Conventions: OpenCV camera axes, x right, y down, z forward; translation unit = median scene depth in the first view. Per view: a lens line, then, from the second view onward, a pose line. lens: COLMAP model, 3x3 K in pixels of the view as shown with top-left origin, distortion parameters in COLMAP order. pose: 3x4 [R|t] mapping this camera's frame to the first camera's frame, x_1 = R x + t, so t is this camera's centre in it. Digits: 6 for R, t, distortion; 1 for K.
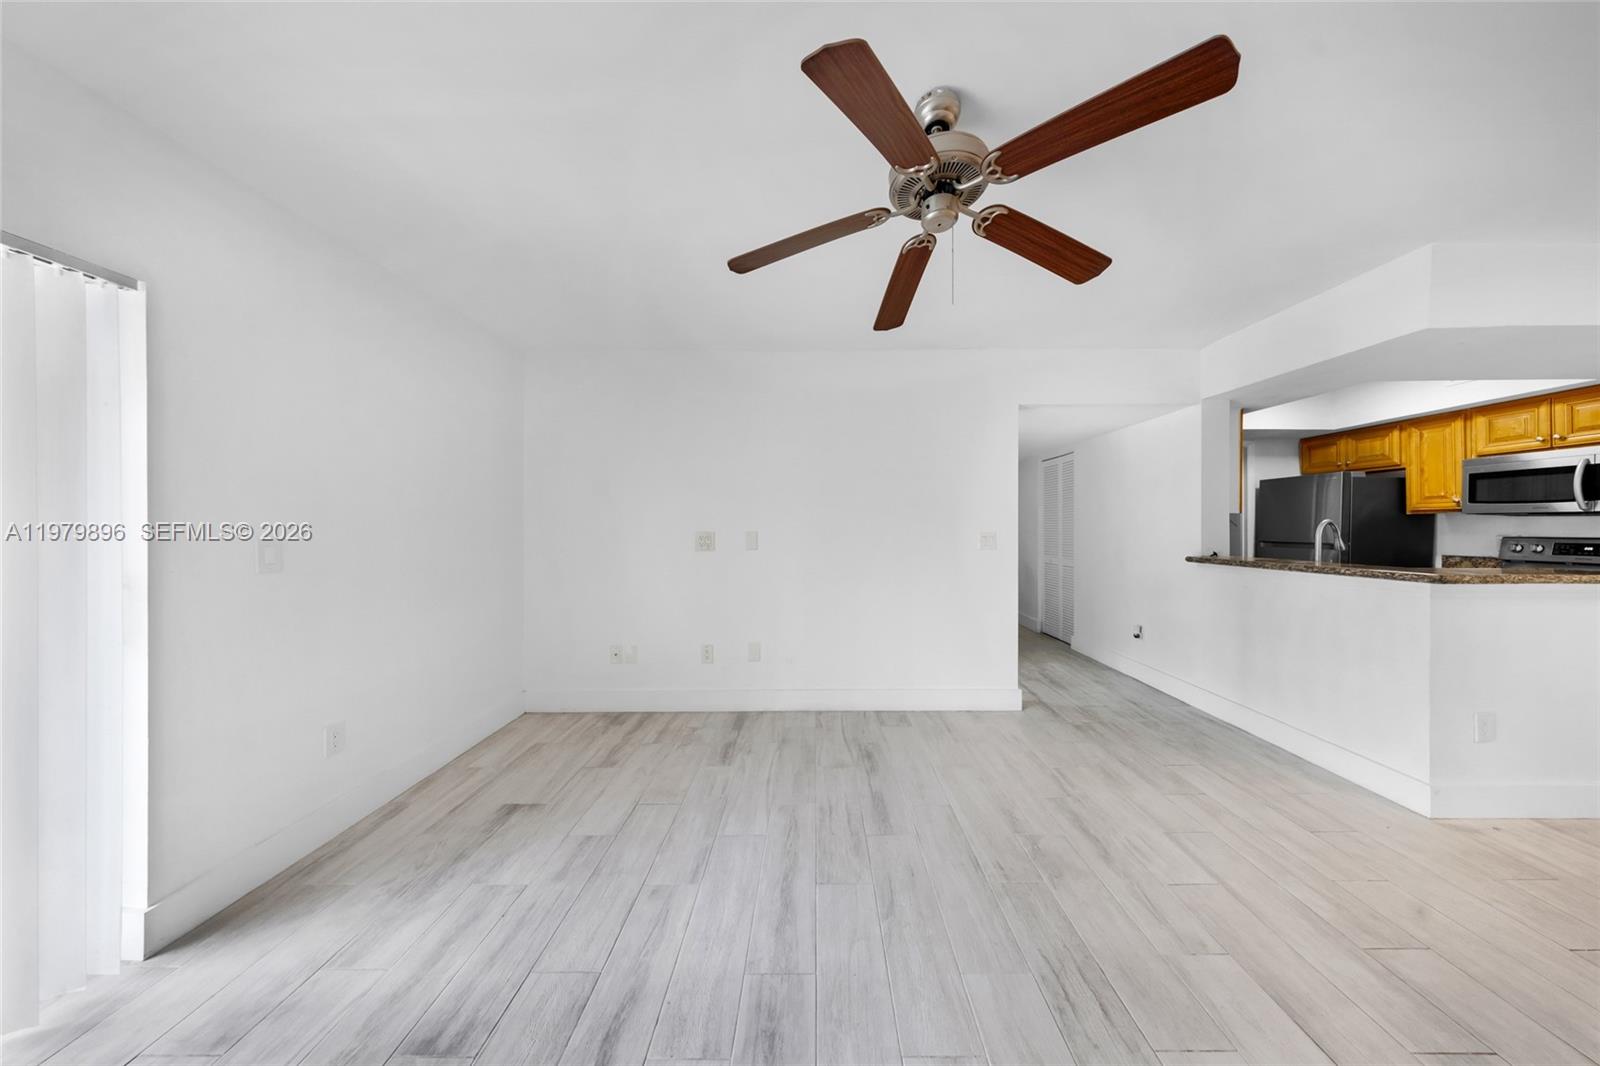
lens RADIAL K [[474.1, 0, 811.7], [0, 474.1, 530.6], [0, 0, 1]] dist [-0.001374, 0.000009]
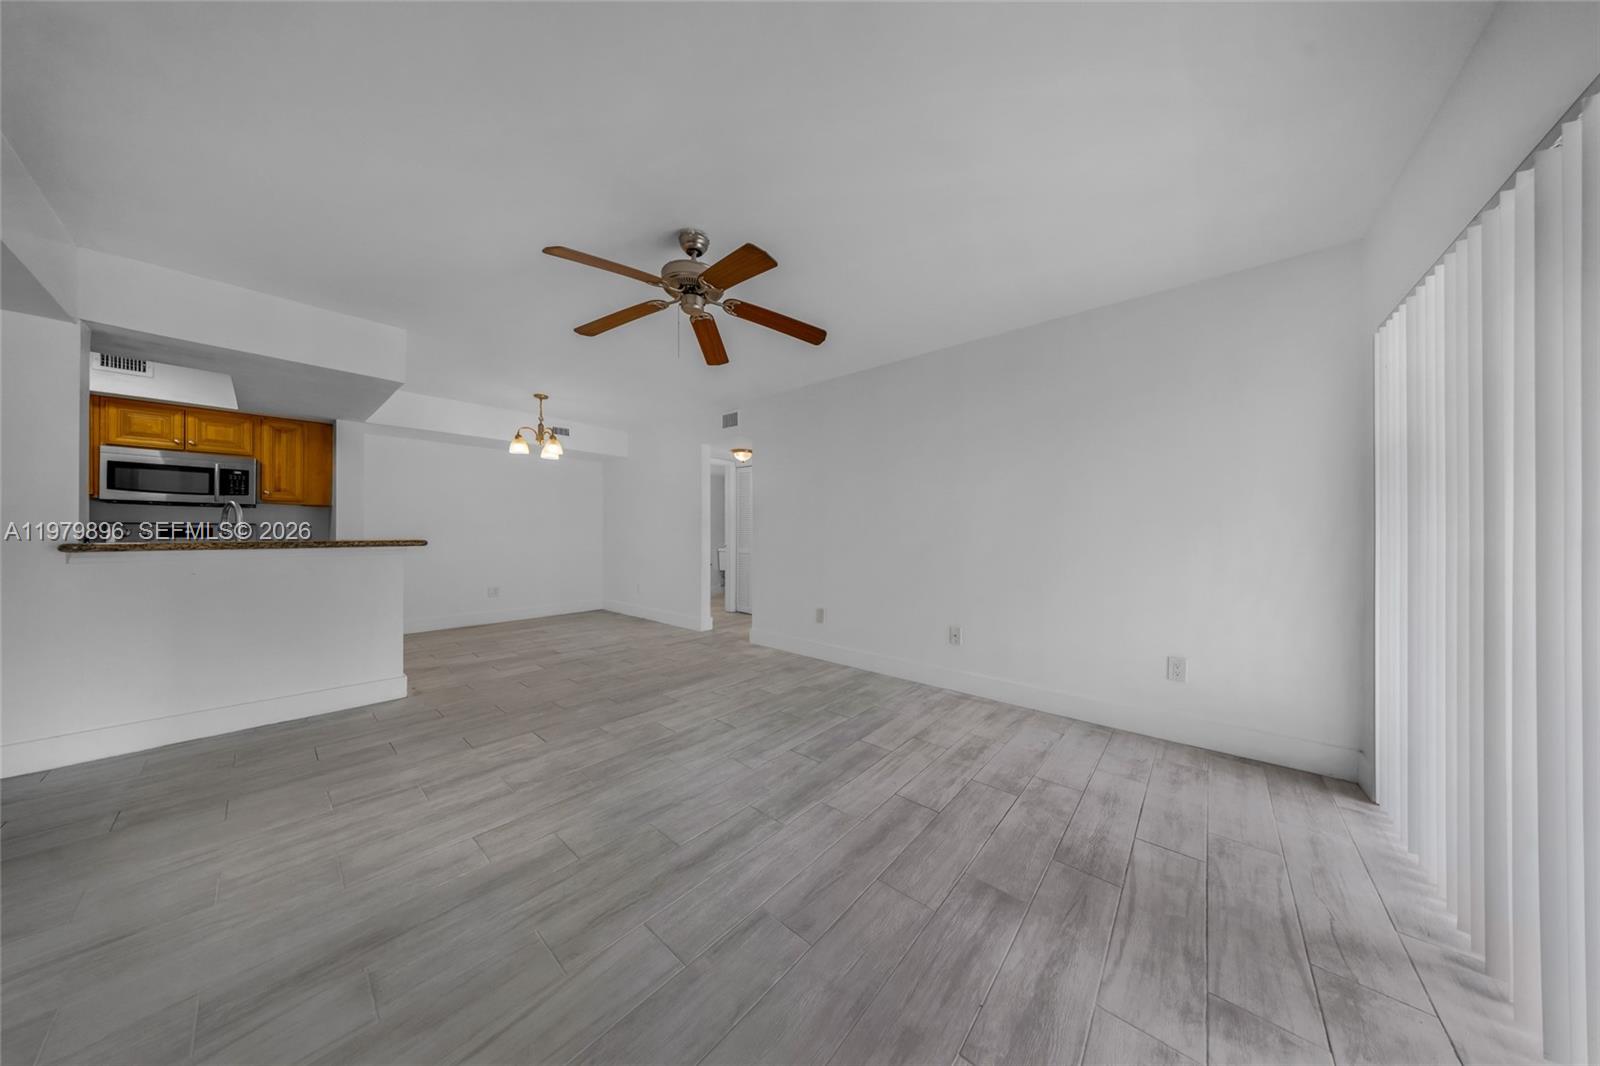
lens RADIAL K [[471.1, 0, 790.1], [0, 471.1, 529.3], [0, 0, 1]] dist [0.011422, 0.000004]
pose [[-0.745874, 0.002435, 0.666083, -0.459278], [0.000645, 0.999995, -0.002934, 0.036464], [-0.666087, -0.001759, -0.745872, 0.868372]]
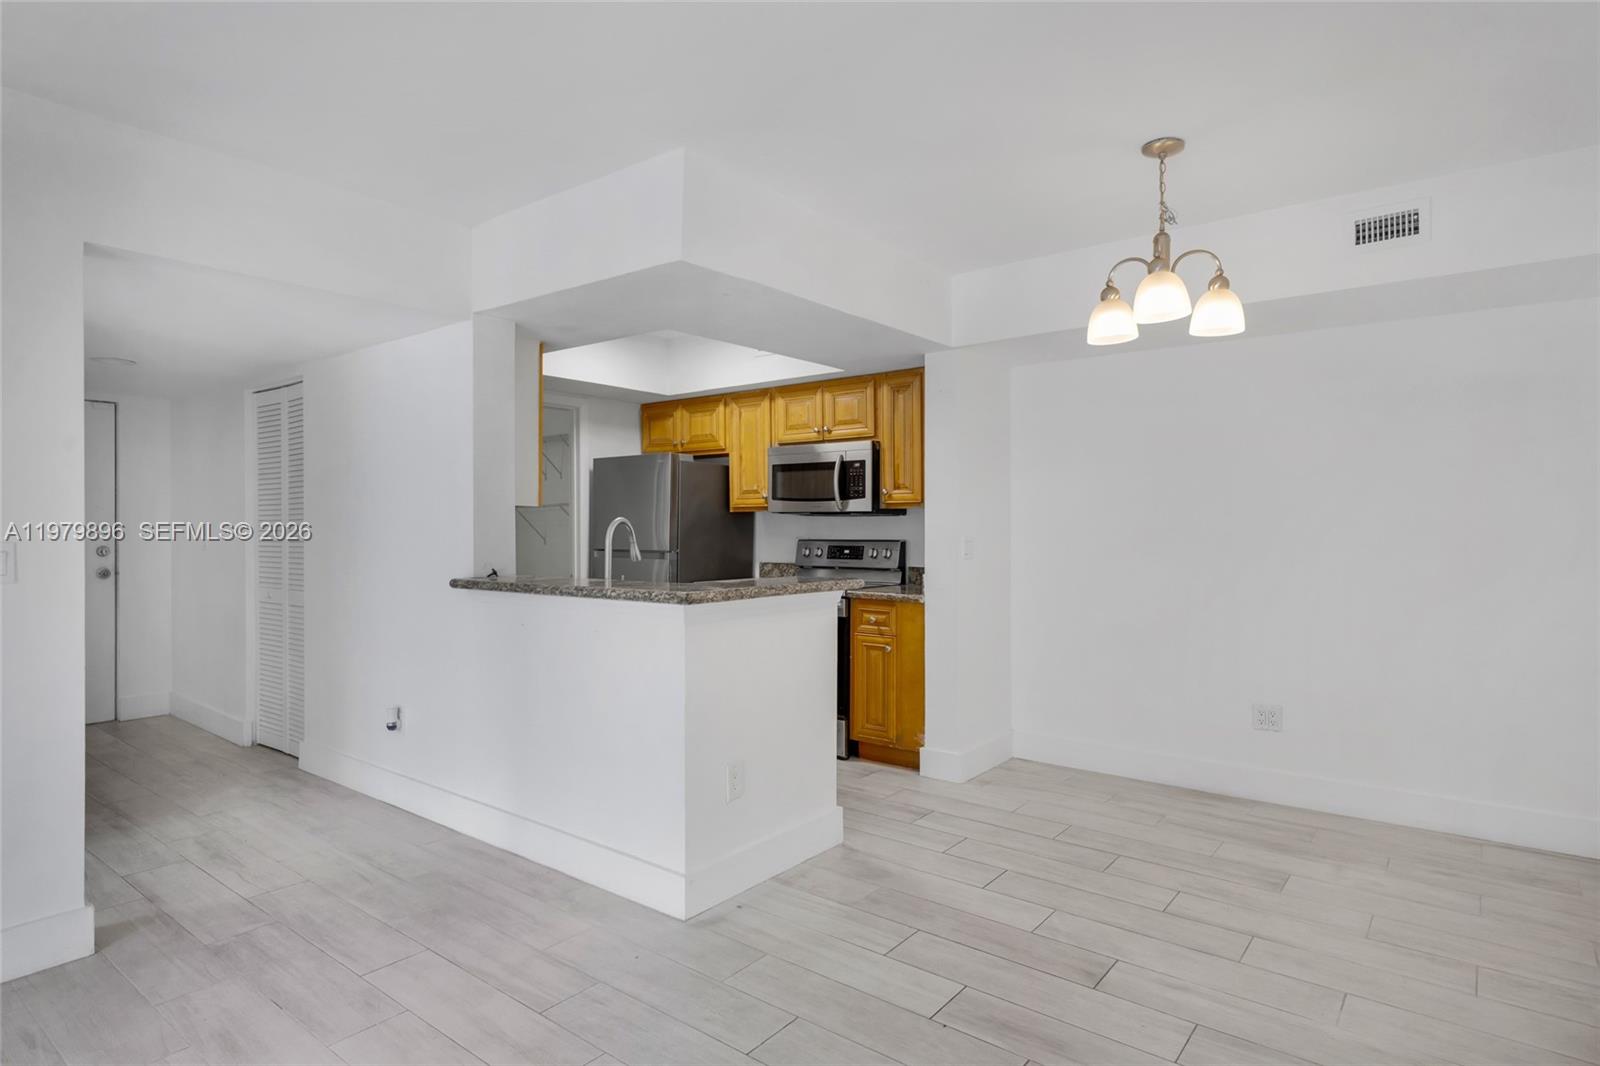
lens RADIAL K [[881.3, 0, 793.1], [0, 881.3, 530.6], [0, 0, 1]] dist [0.005977, 0.000856]
pose [[0.621158, -0.001759, 0.783683, 0.205820], [0.004387, 0.999990, -0.001233, -0.001506], [-0.783673, 0.004204, 0.621160, -0.000026]]
